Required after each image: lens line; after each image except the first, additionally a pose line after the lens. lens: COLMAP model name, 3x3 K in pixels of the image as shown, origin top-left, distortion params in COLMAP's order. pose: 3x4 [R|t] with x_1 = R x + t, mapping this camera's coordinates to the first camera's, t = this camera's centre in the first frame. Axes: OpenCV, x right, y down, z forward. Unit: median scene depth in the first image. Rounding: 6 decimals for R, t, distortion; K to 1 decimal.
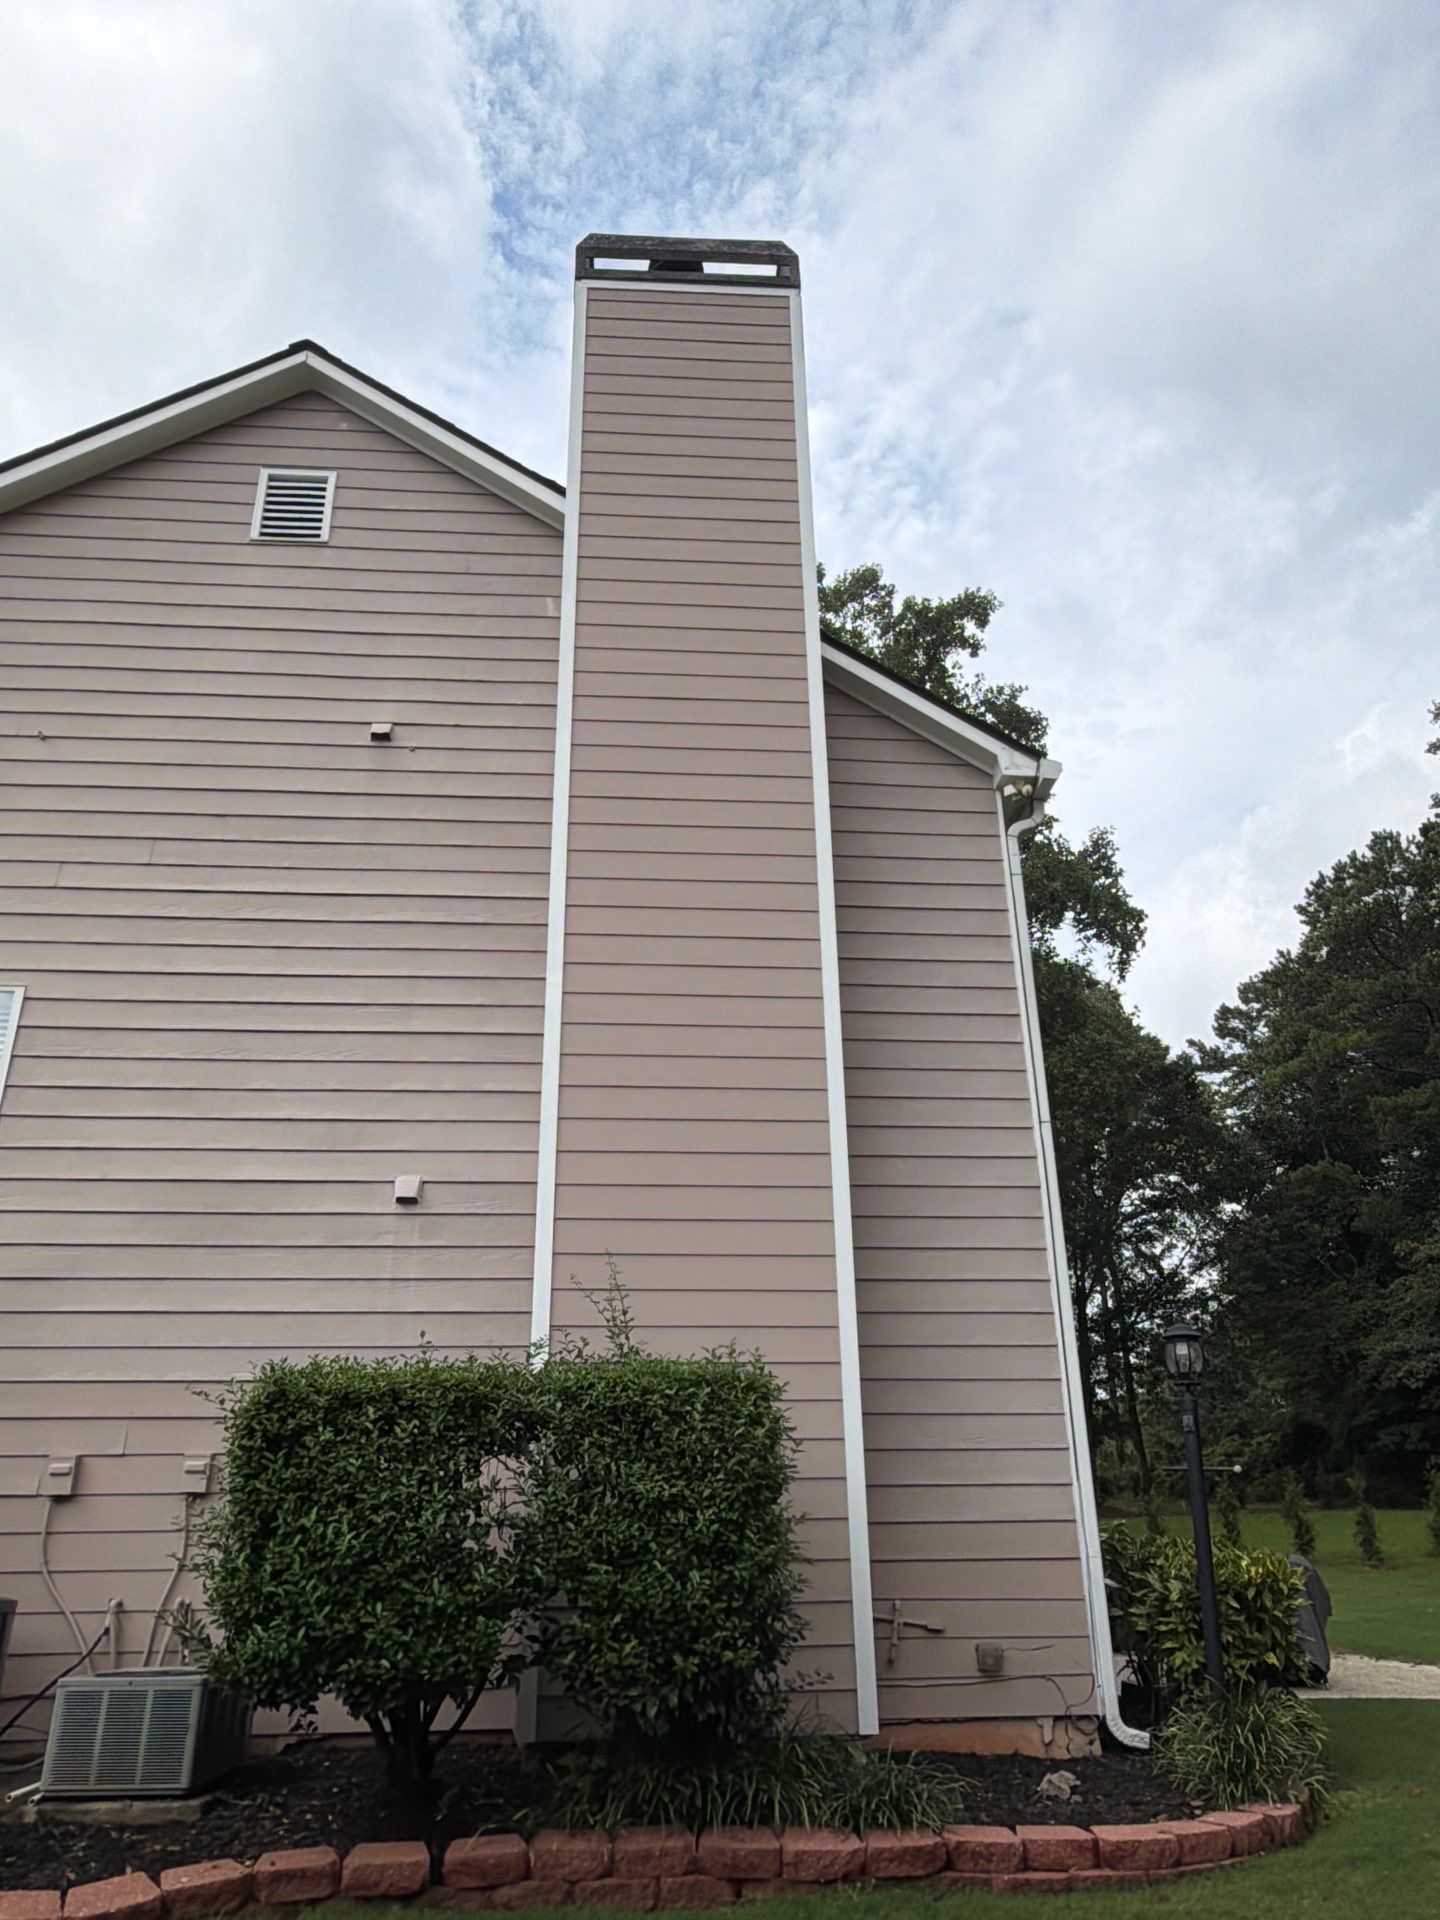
lens RADIAL K [[1329.6, 0, 719.5], [0, 1329.6, 970.3], [0, 0, 1]] dist [-0.012333, 0.008044]
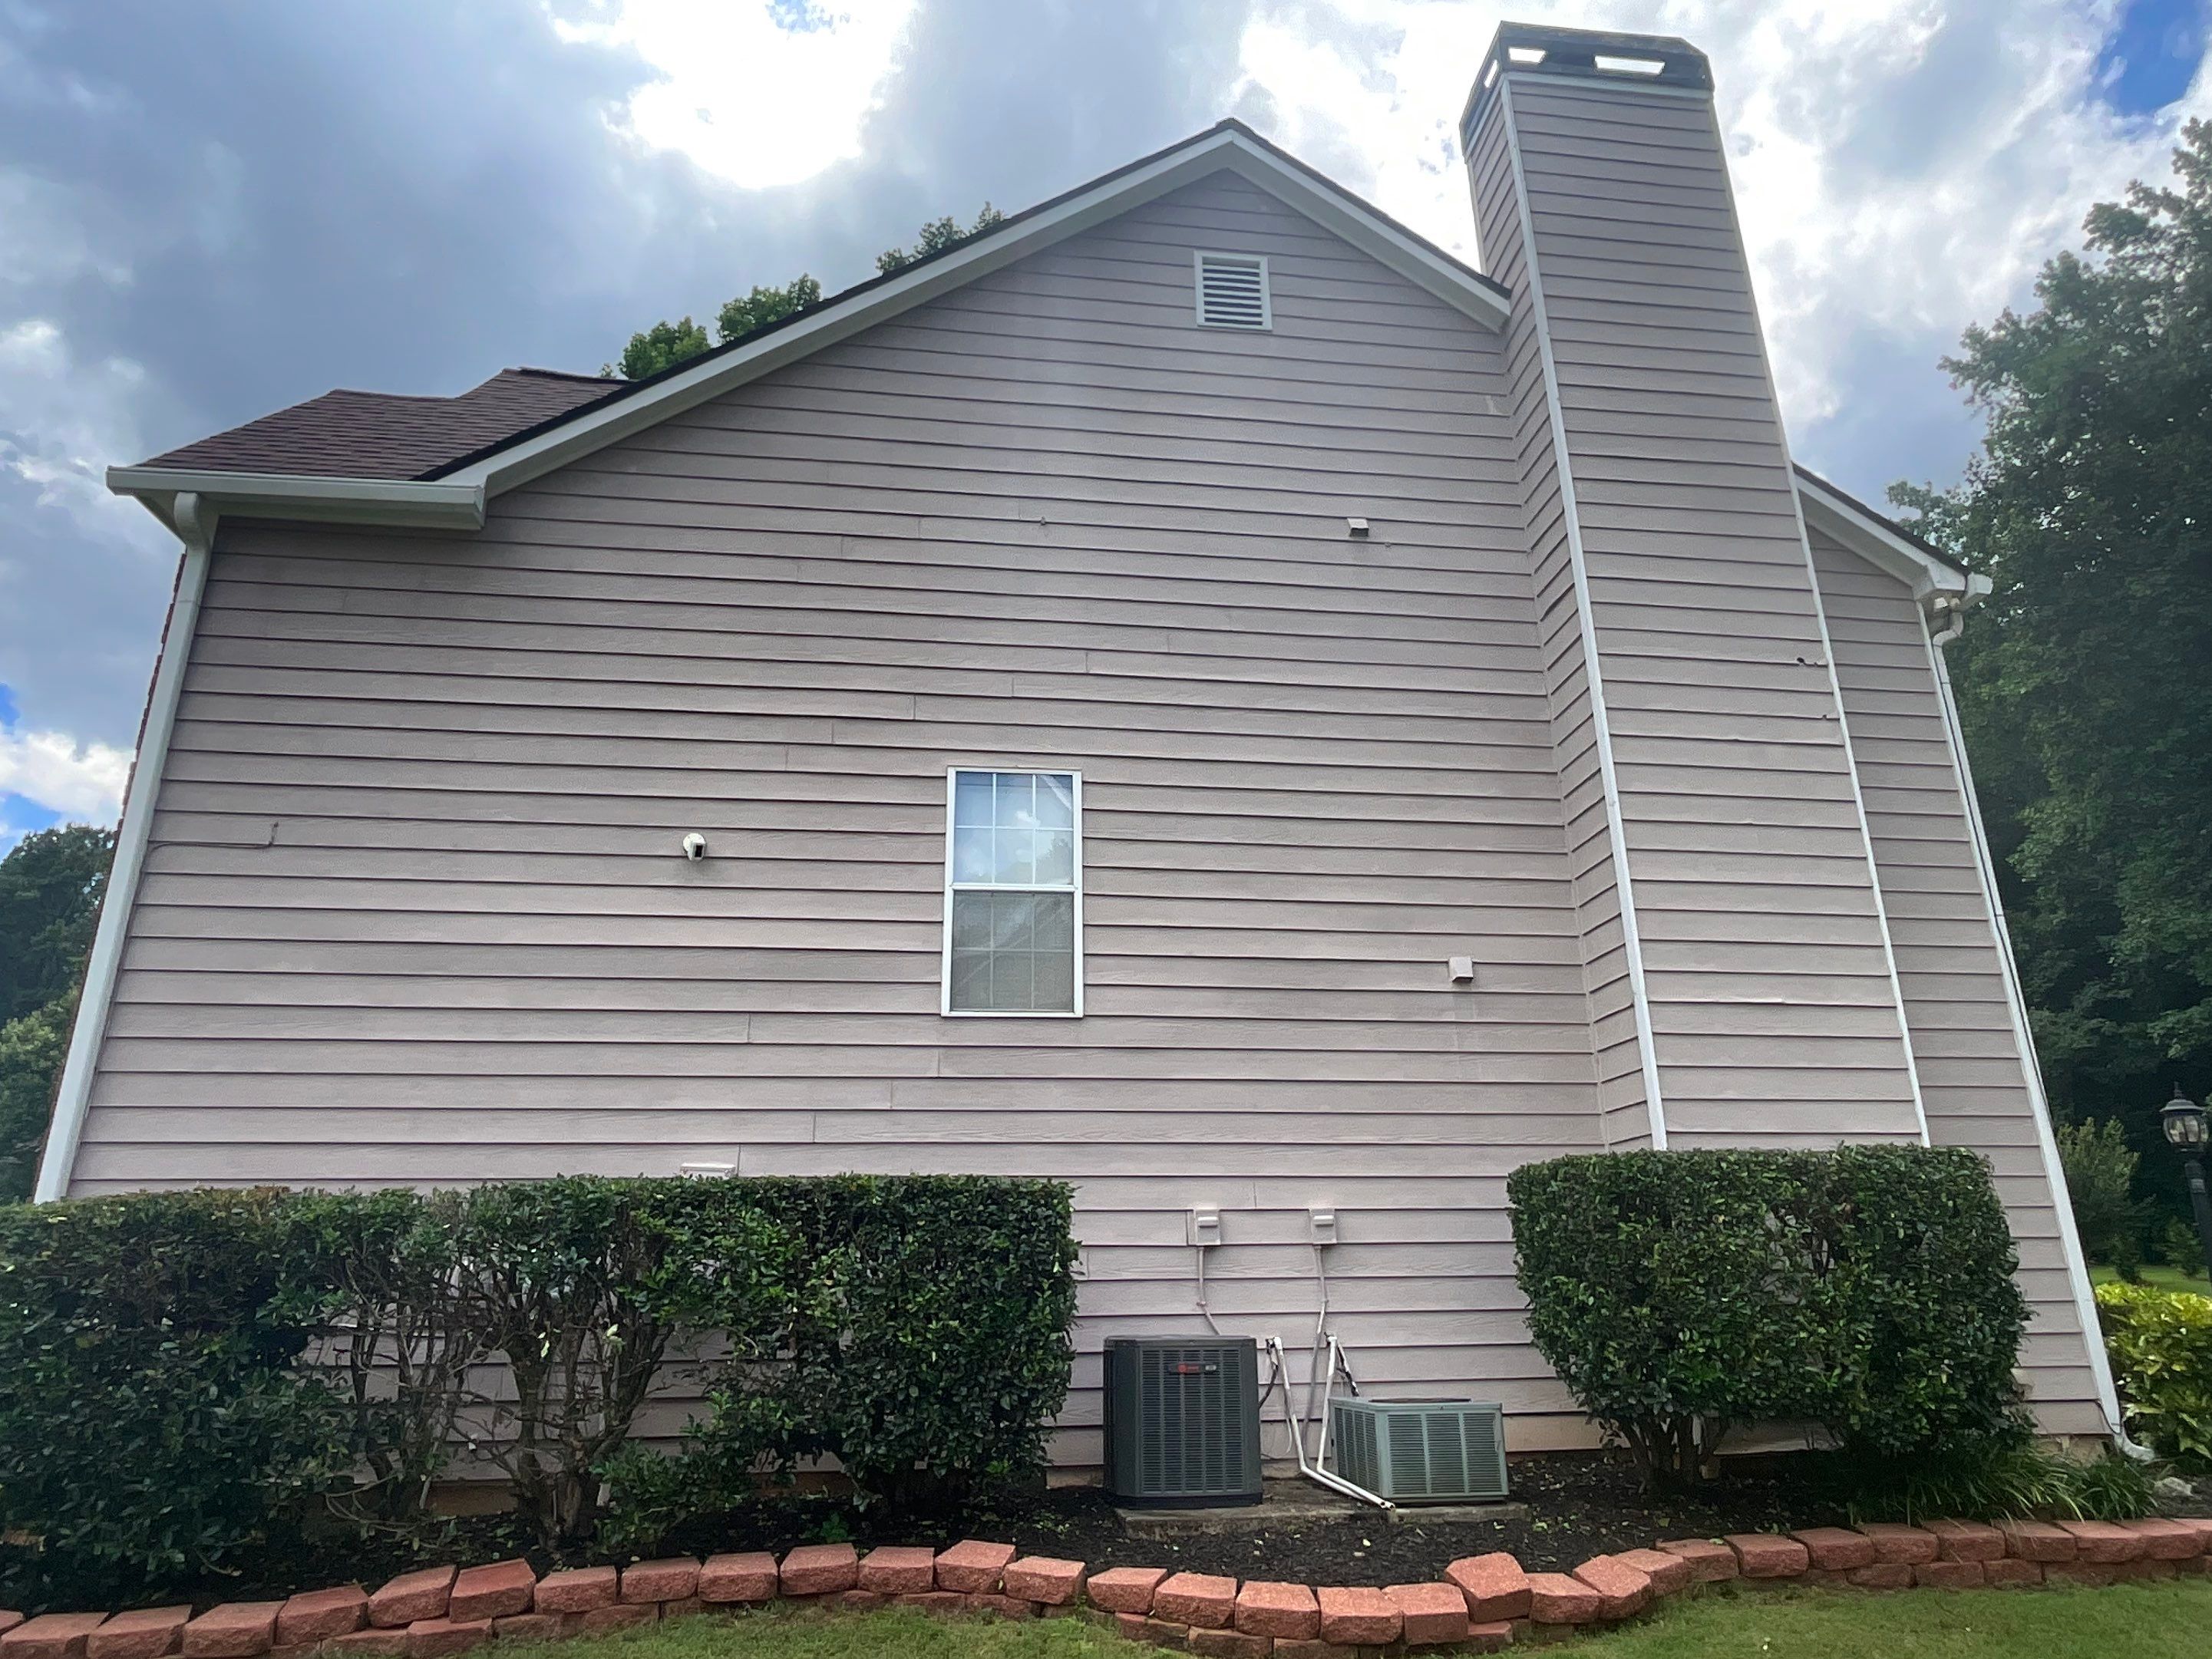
lens RADIAL K [[1328.5, 0, 1106.8], [0, 1328.5, 860.0], [0, 0, 1]] dist [-0.024010, 0.009025]
pose [[0.998848, 0.018888, 0.044119, -0.530102], [-0.023120, 0.994969, 0.097482, -0.019905], [-0.042056, -0.098389, 0.994259, -0.040913]]
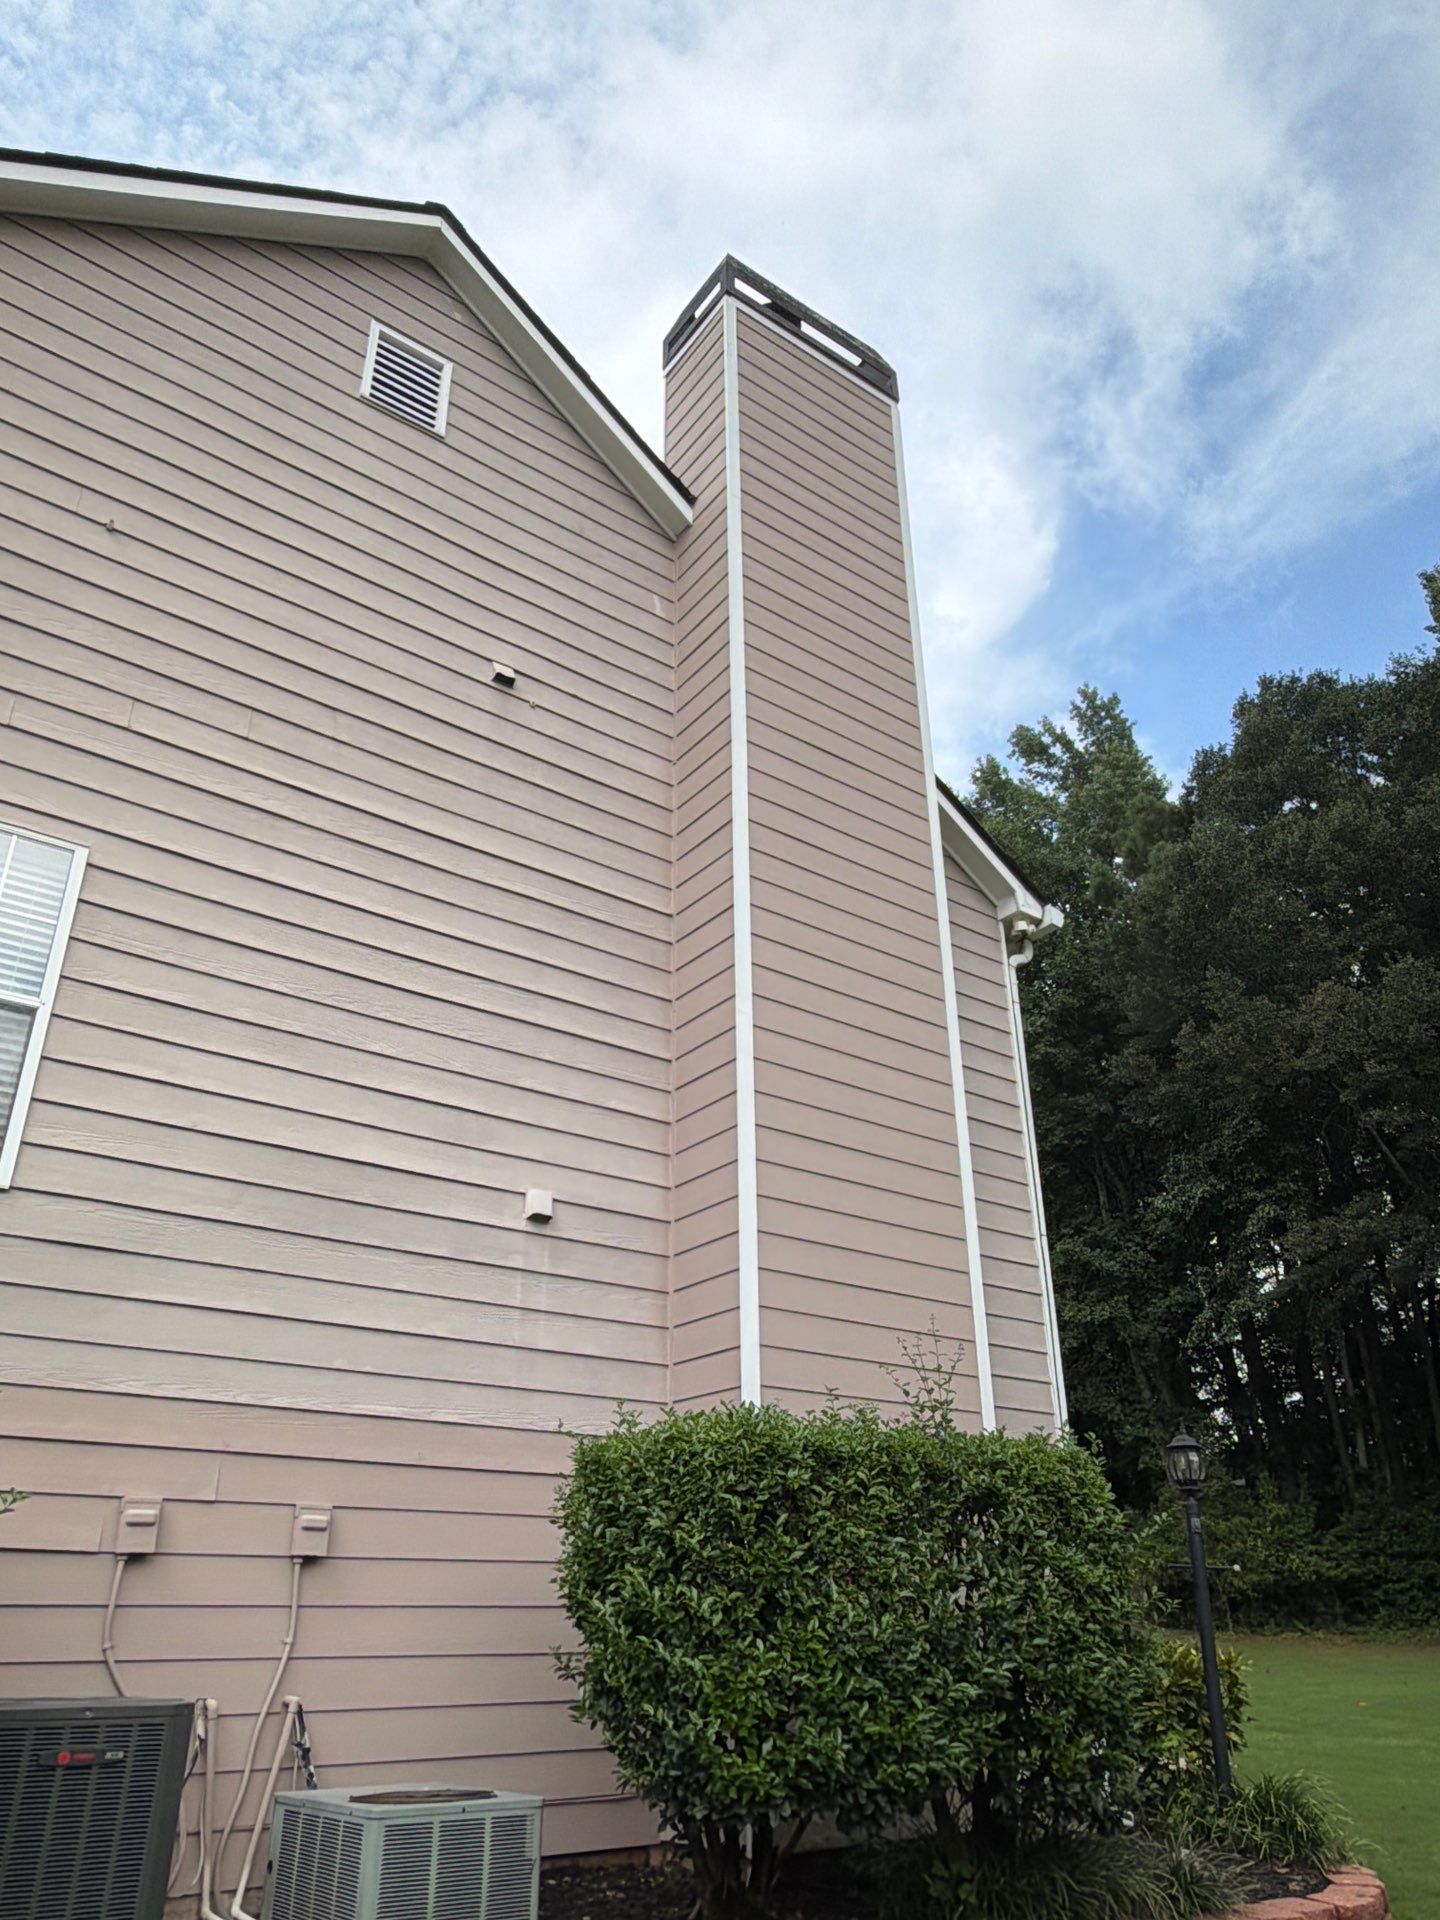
lens RADIAL K [[1329.6, 0, 719.6], [0, 1329.6, 968.4], [0, 0, 1]] dist [-0.012333, 0.008044]
pose [[0.848785, 0.243813, 0.469169, -0.537884], [-0.219527, 0.969744, -0.106795, 0.076140], [-0.481011, -0.012349, 0.876627, 0.174806]]
